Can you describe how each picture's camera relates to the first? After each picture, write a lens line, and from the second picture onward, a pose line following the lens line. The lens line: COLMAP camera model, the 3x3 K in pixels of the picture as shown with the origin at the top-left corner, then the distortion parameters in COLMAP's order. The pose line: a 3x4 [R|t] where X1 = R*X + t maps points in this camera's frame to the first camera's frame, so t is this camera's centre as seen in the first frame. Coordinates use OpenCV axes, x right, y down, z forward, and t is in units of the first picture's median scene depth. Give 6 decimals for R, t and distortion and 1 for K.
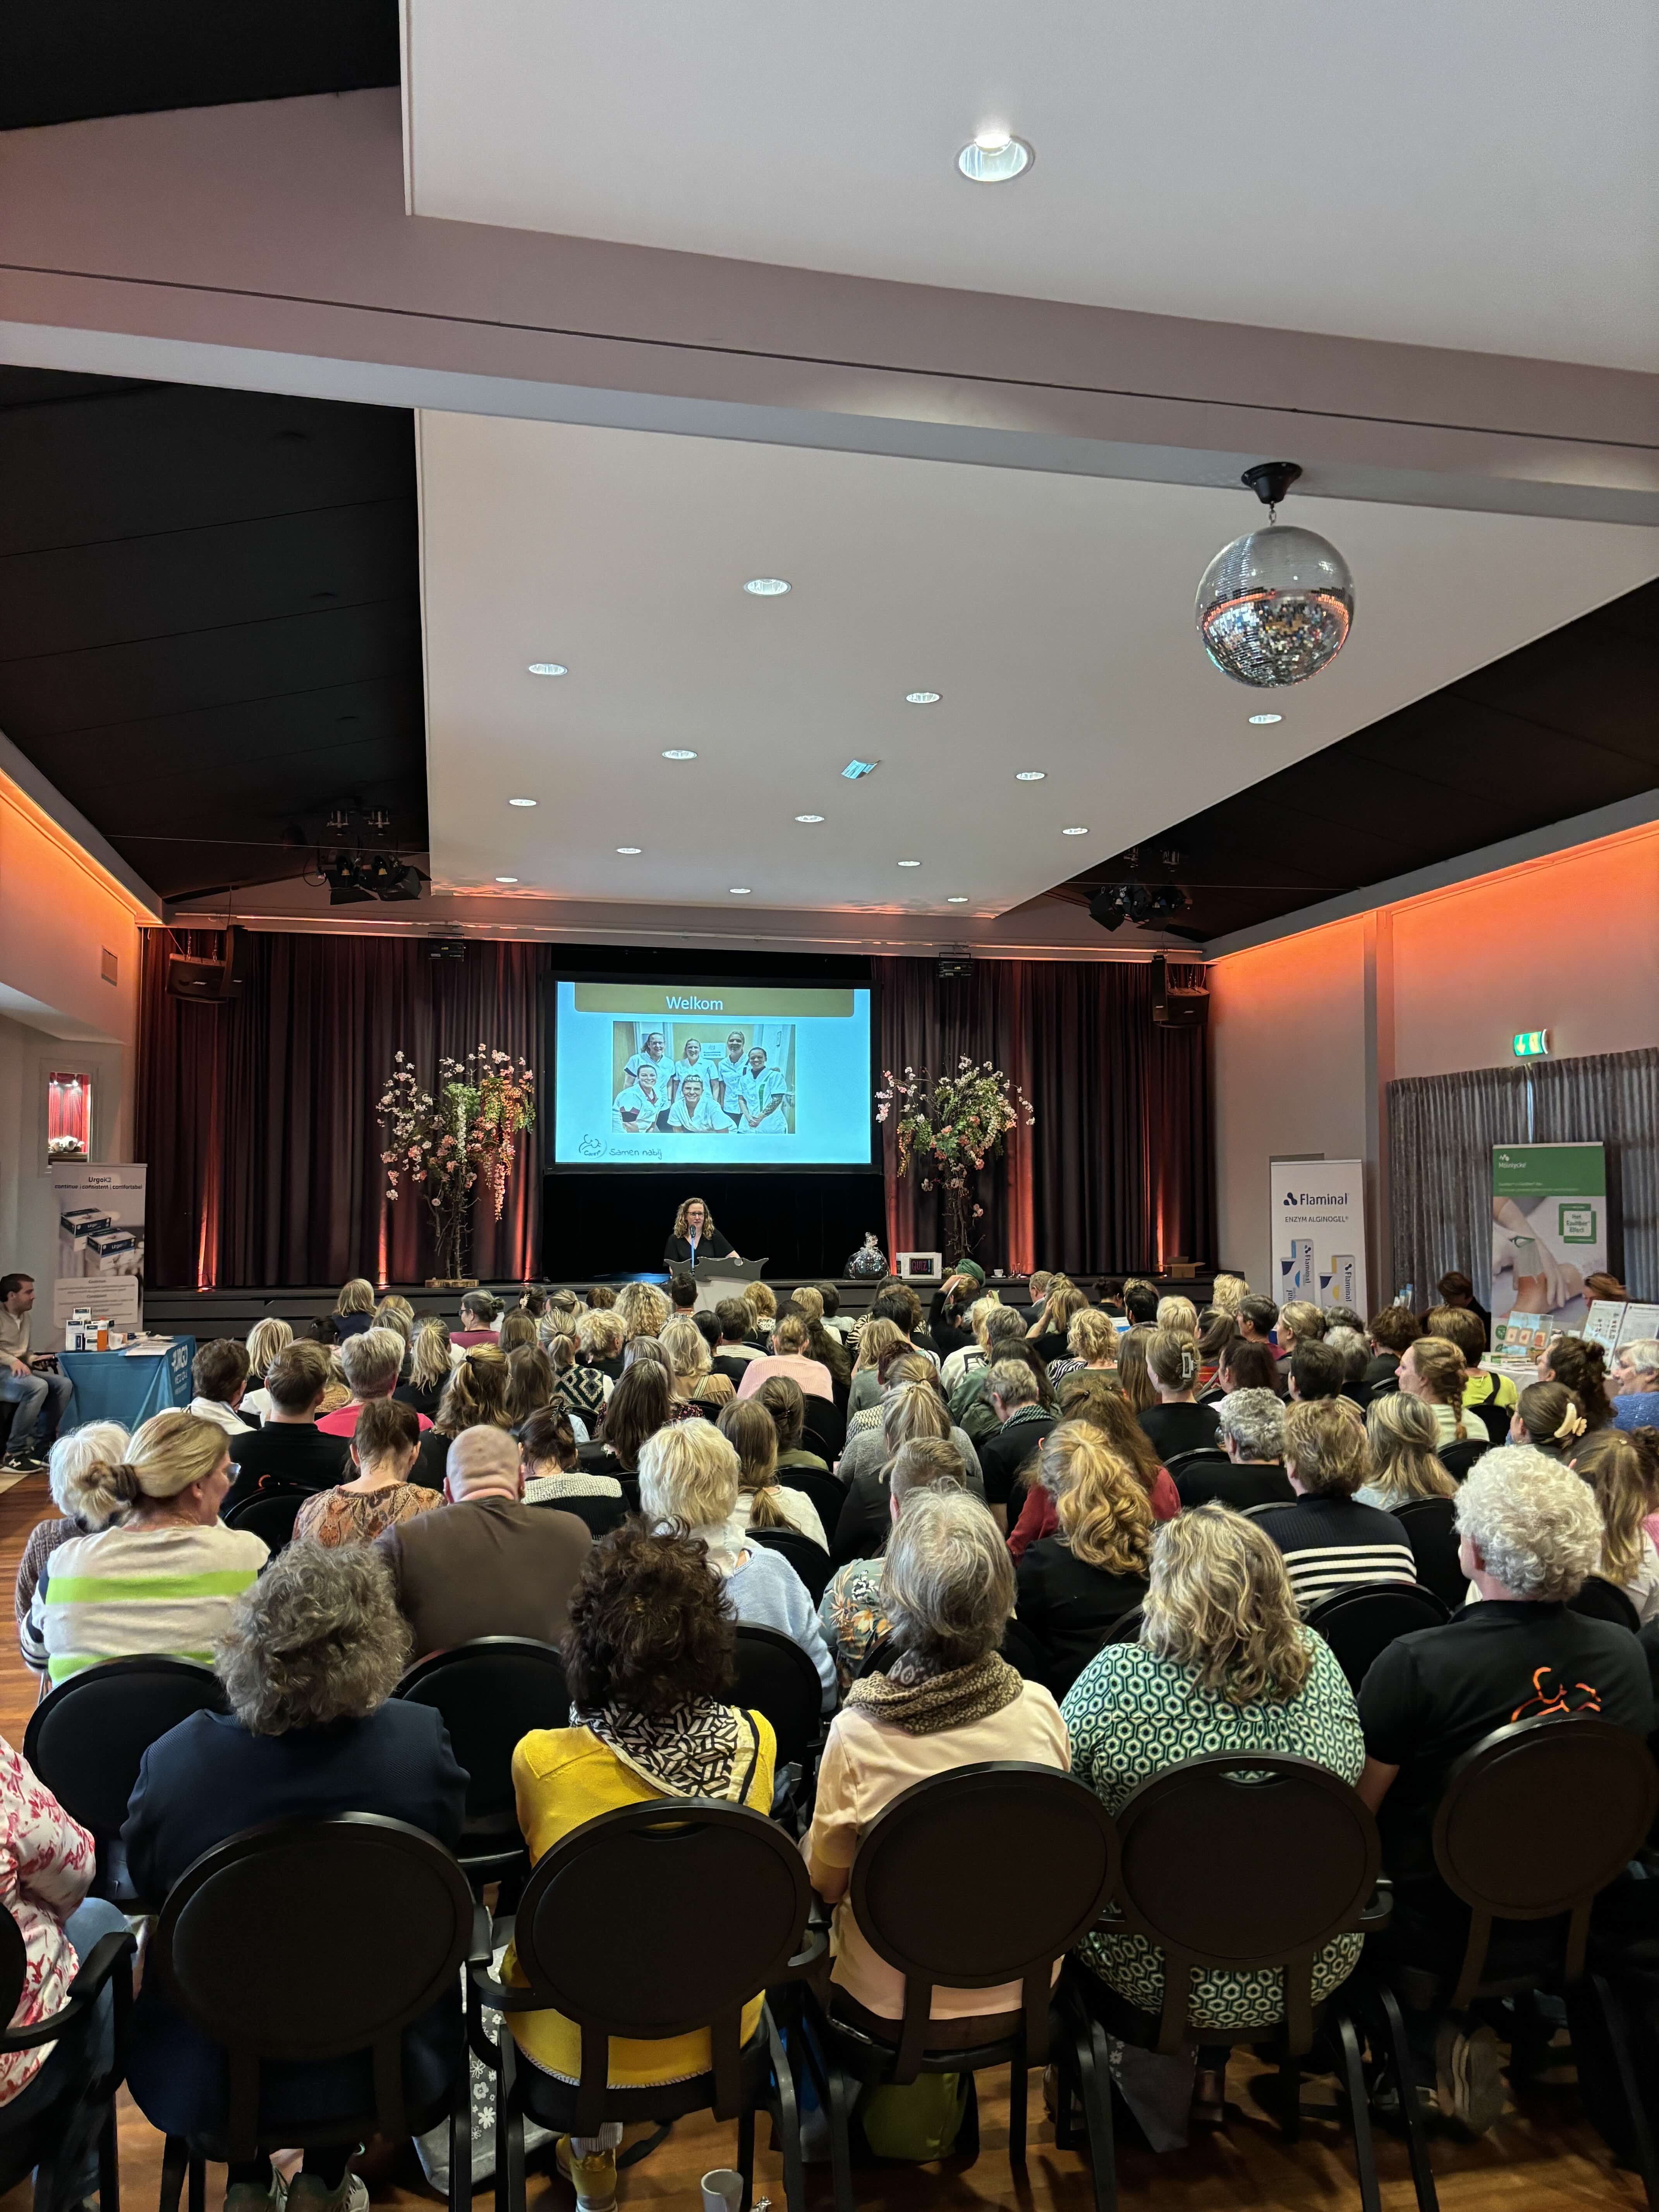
lens RADIAL K [[1672.3, 0, 829.1], [0, 1672.3, 1102.2], [0, 0, 1]] dist [-0.000323, -0.000004]
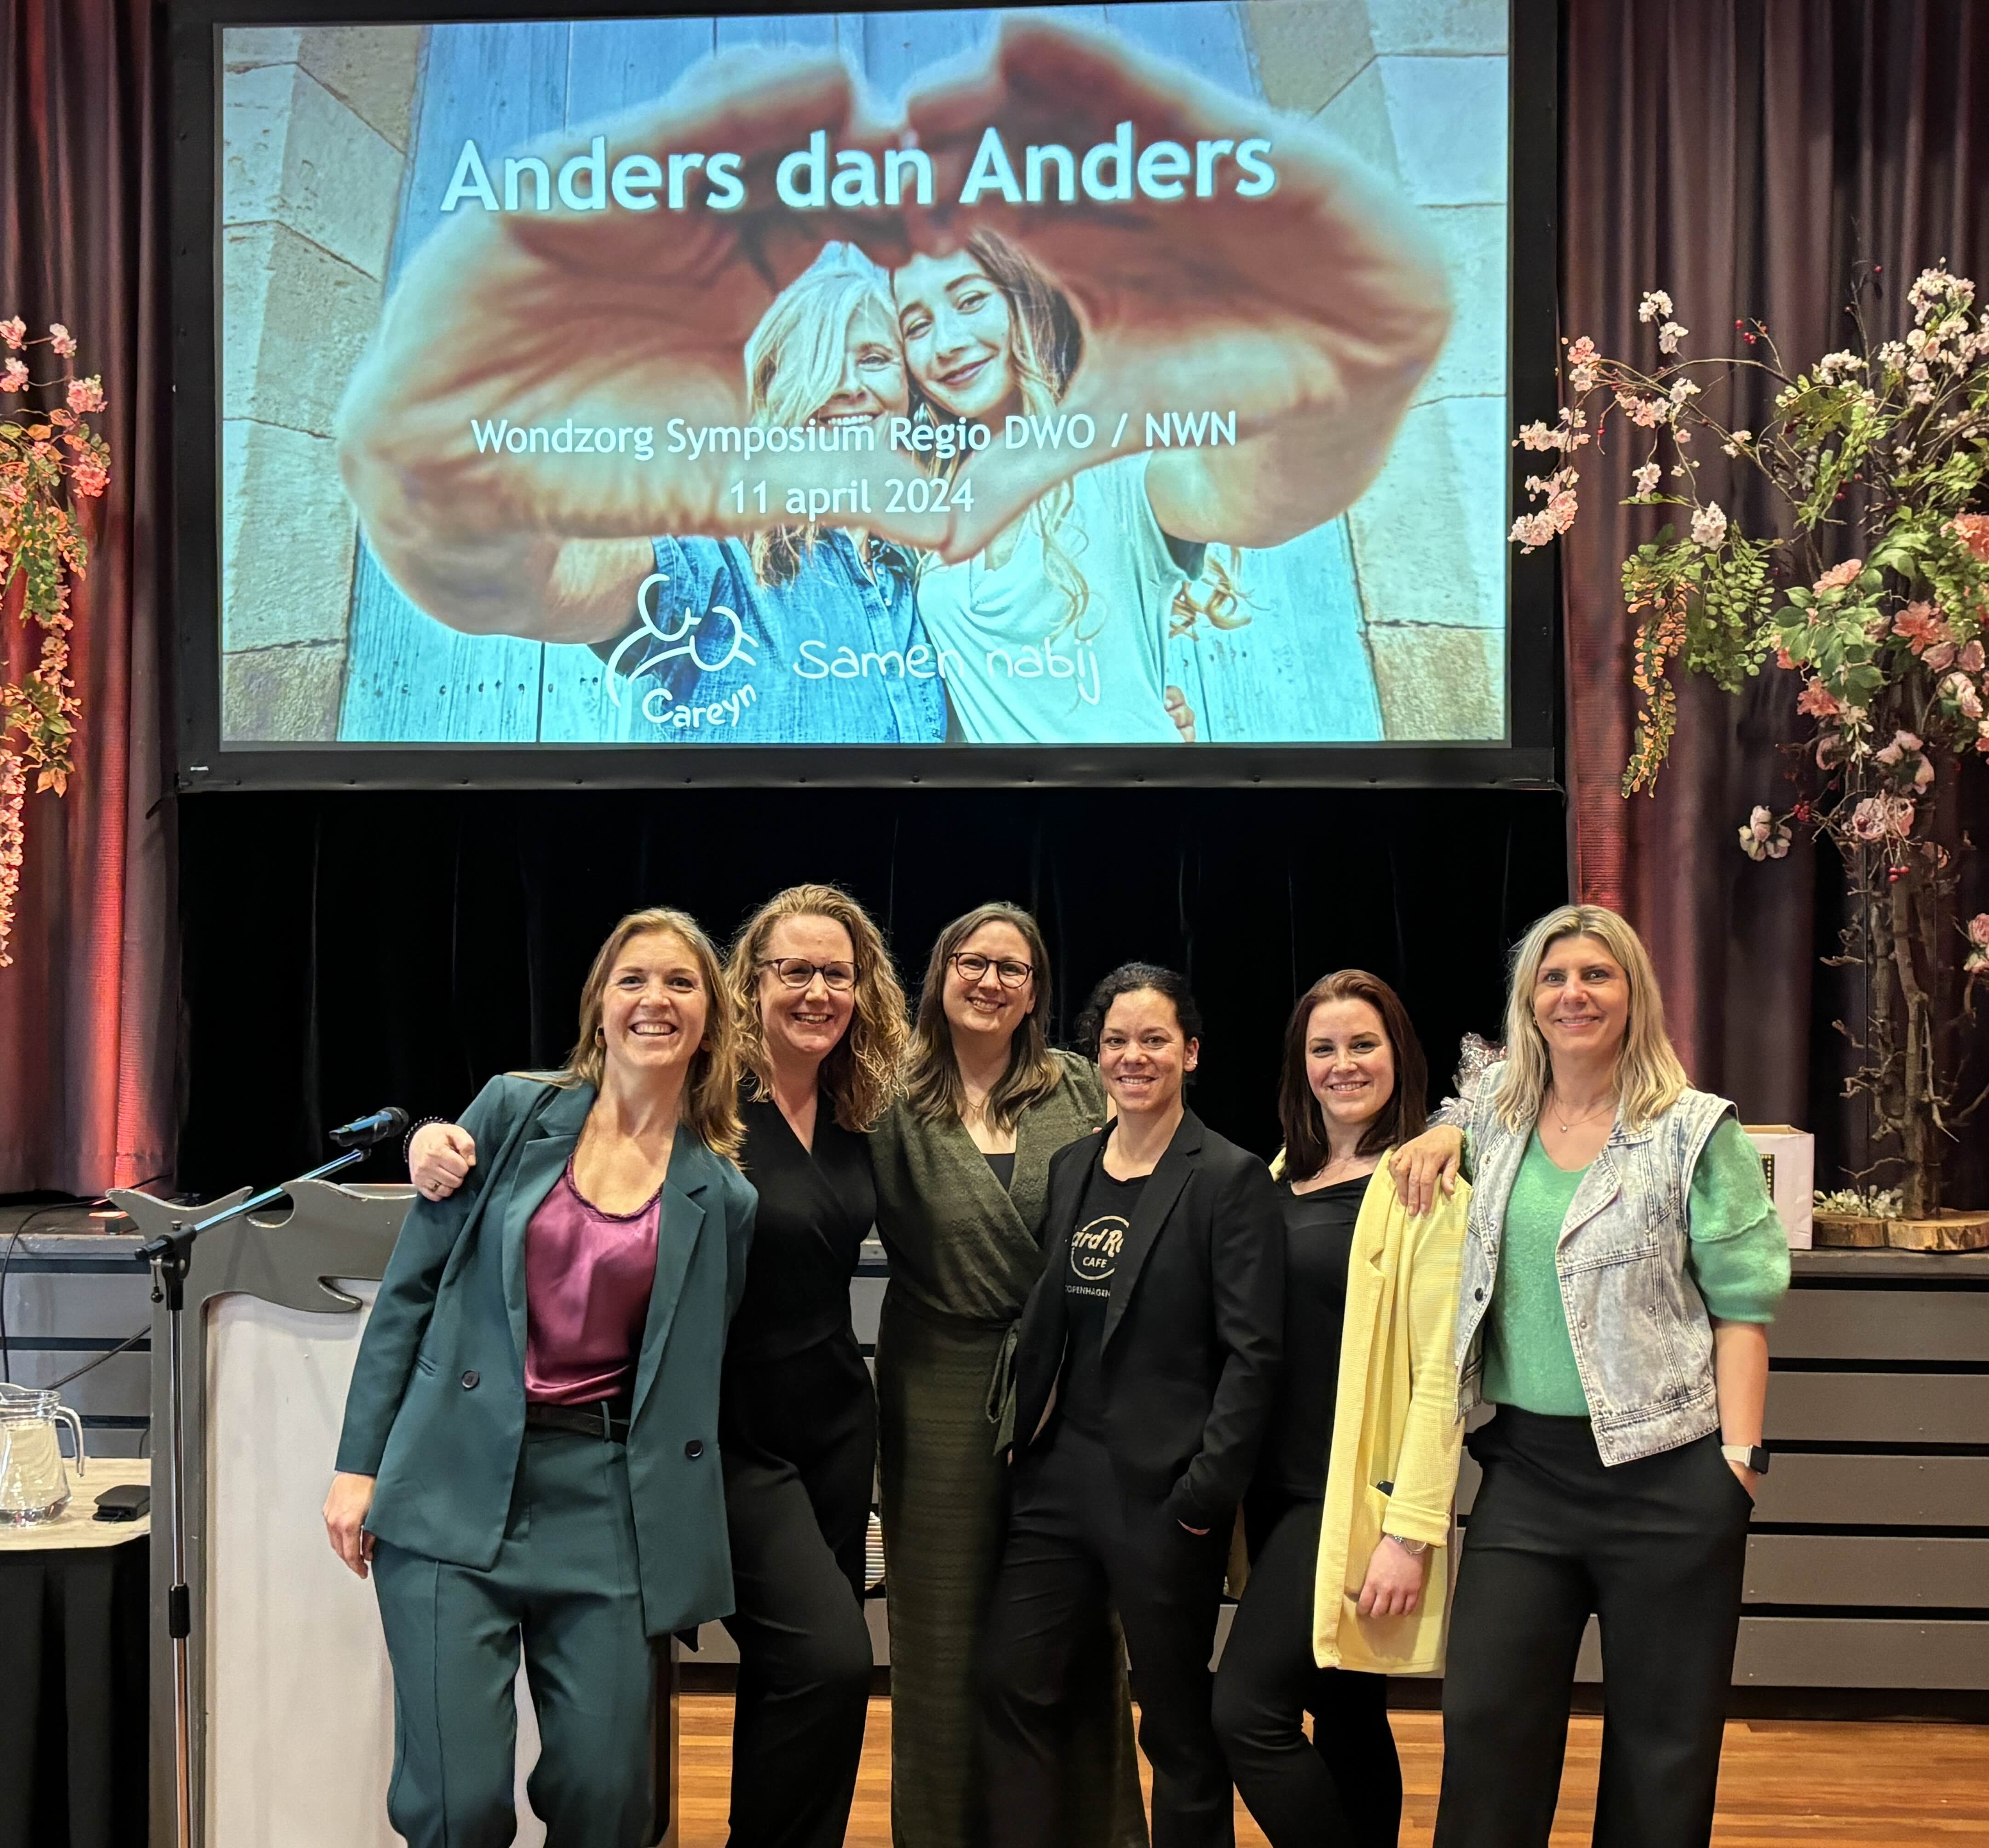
lens RADIAL K [[3091.6, 0, 994.6], [0, 3091.6, 925.8], [0, 0, 1]] dist [-0.107609, 0.000000]
pose [[0.955466, 0.003415, -0.295080, 0.082577], [0.013055, 0.998465, 0.053830, 0.038806], [0.294811, -0.055285, 0.953955, 0.575255]]
